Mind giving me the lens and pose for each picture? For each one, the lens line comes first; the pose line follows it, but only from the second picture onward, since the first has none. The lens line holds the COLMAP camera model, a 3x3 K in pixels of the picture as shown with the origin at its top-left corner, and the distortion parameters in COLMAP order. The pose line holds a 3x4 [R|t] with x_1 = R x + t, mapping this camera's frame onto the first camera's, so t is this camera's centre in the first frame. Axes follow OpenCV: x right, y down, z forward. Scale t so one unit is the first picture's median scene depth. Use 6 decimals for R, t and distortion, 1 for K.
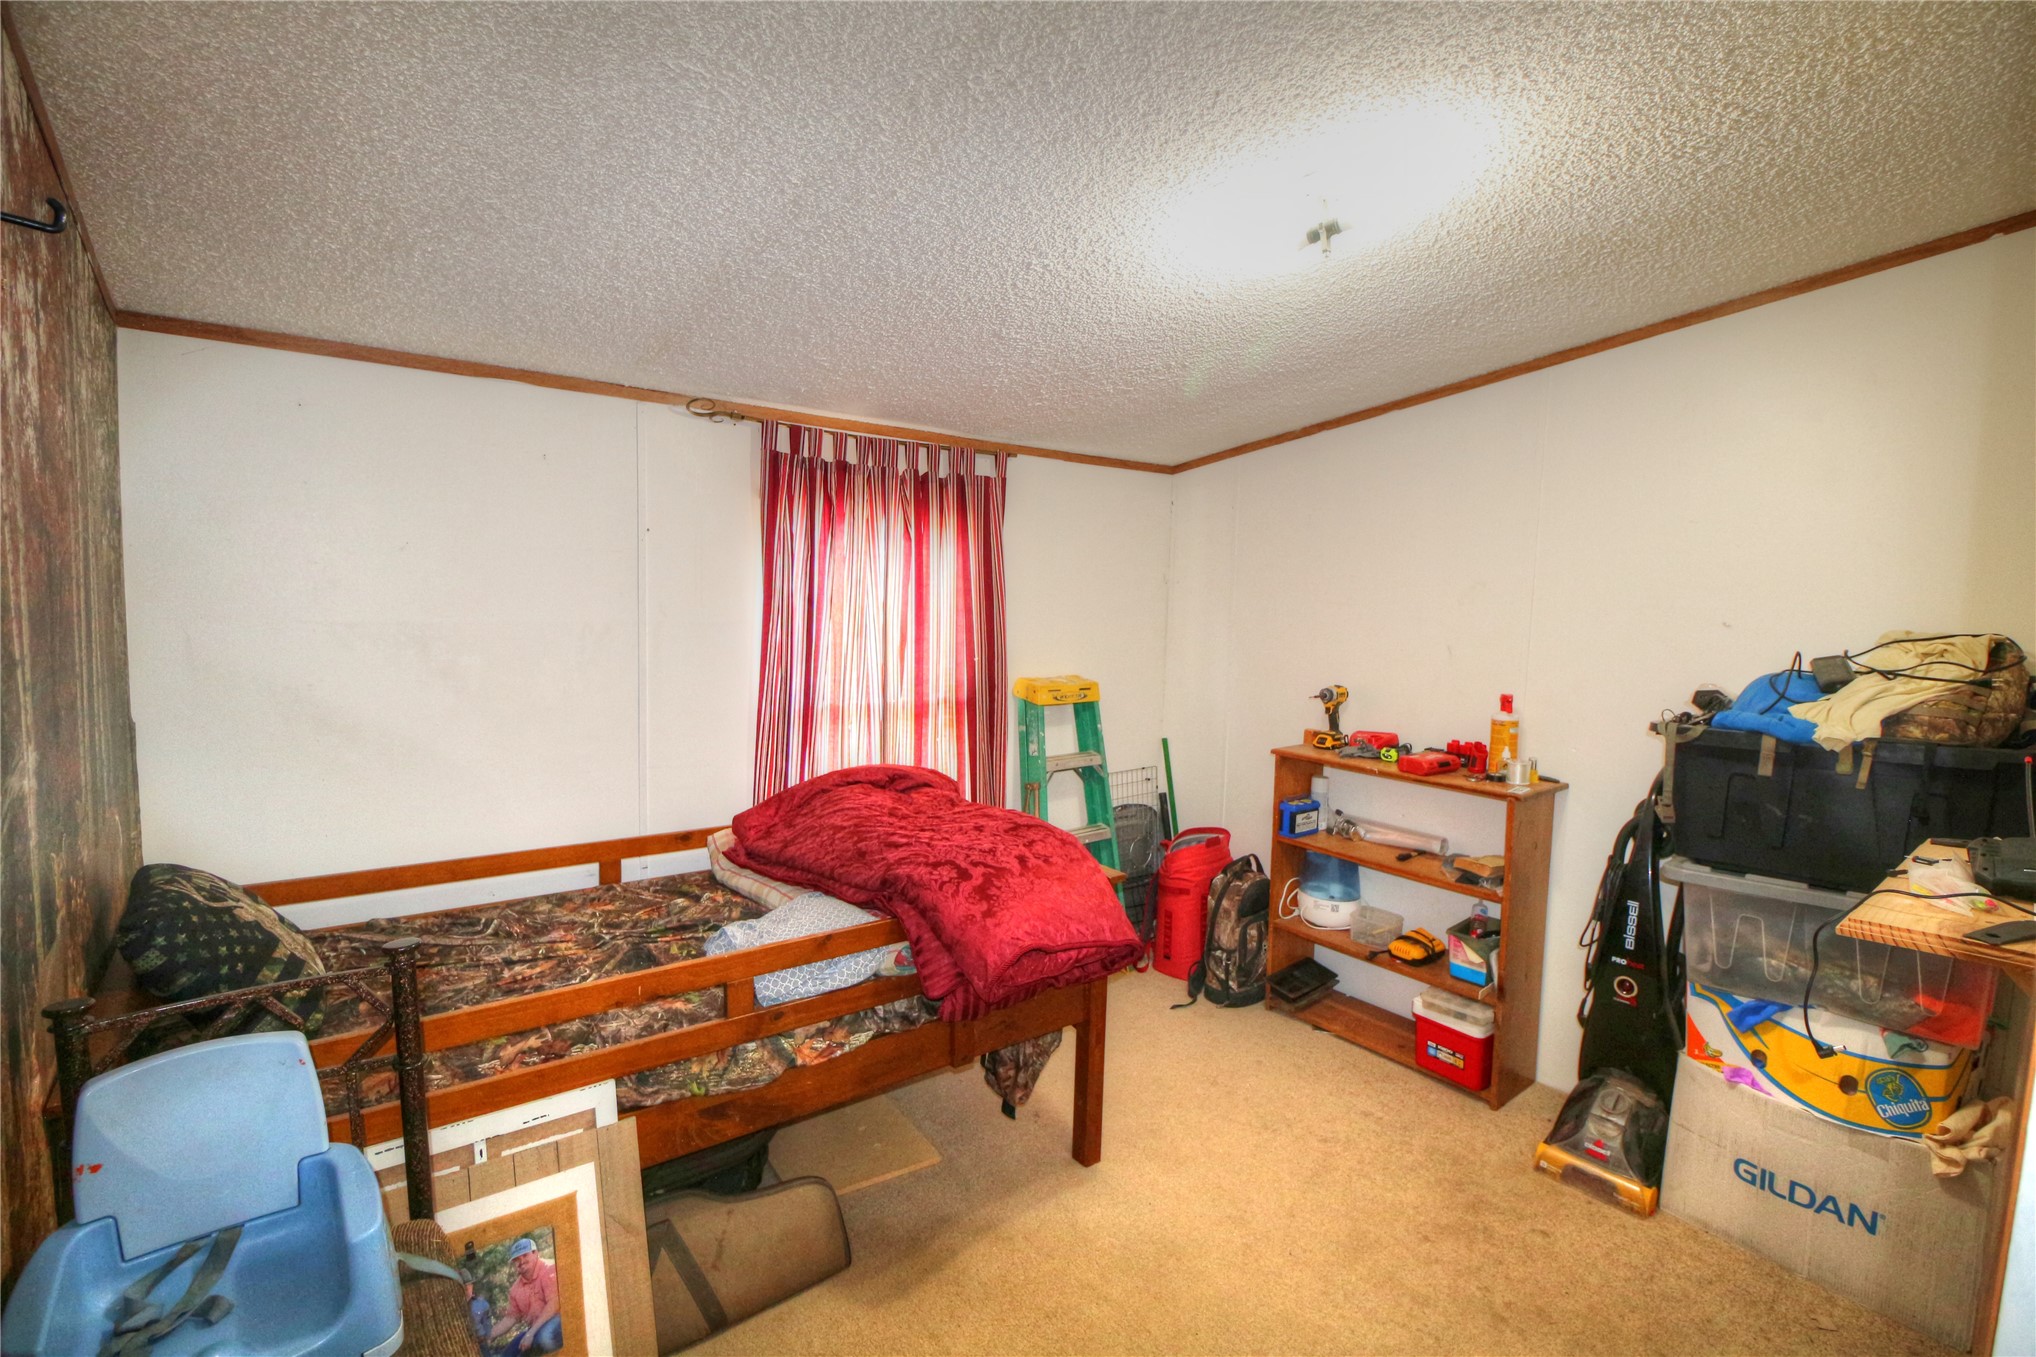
lens RADIAL K [[938.5, 0, 1025.8], [0, 938.5, 657.0], [0, 0, 1]] dist [0.000680, -0.014605]
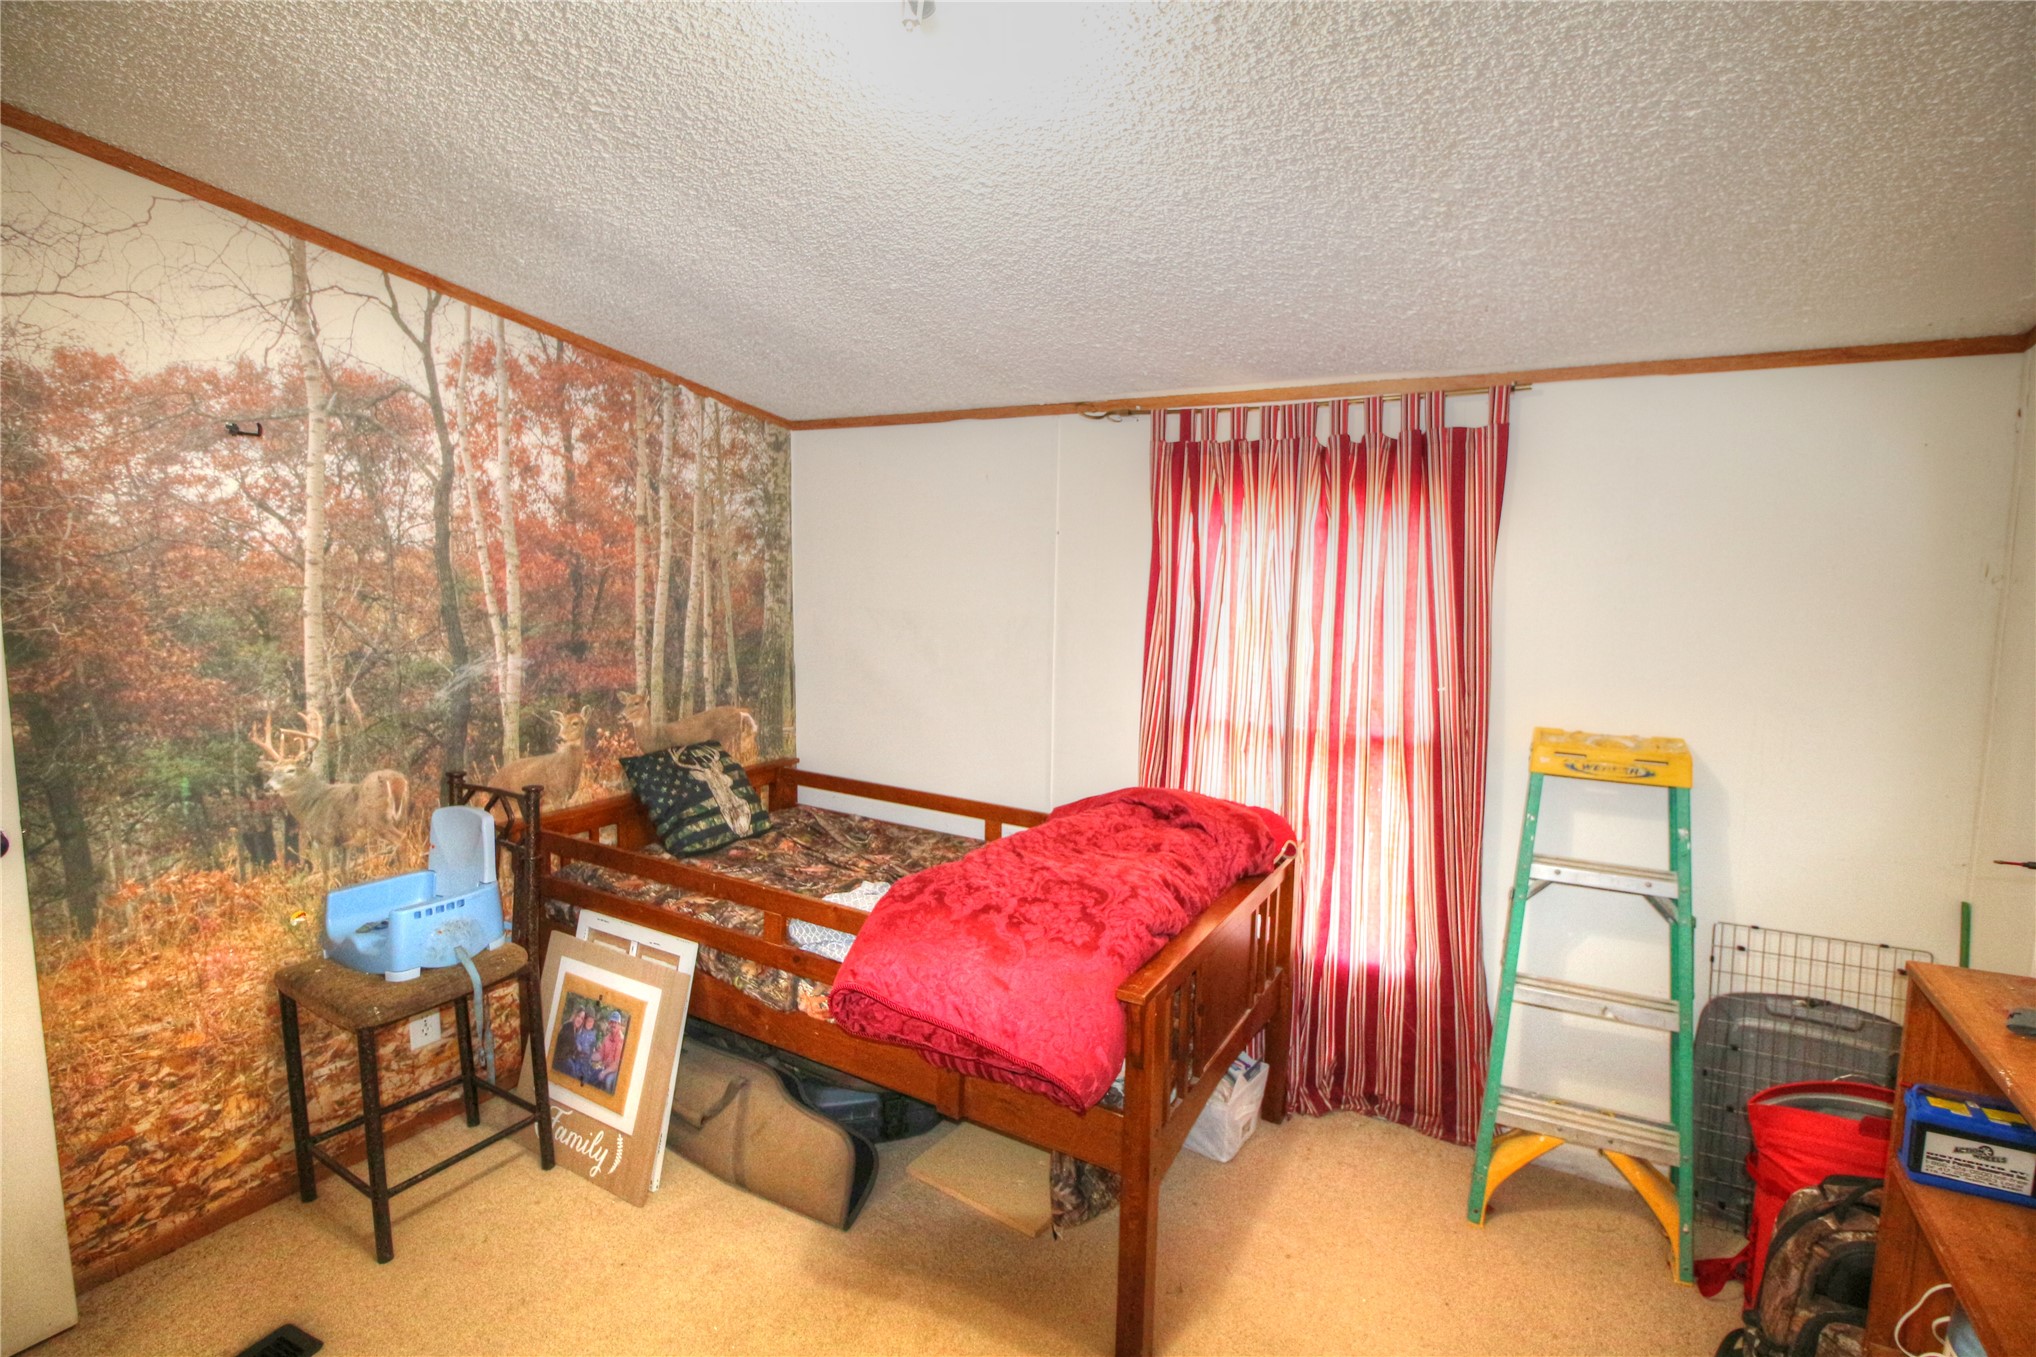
lens RADIAL K [[938.5, 0, 1025.8], [0, 938.5, 657.0], [0, 0, 1]] dist [0.000680, -0.014605]
pose [[0.377809, 0.063421, -0.923709, 0.574025], [-0.076694, 0.996366, 0.037041, -0.028772], [0.922702, 0.056848, 0.381300, 0.534042]]
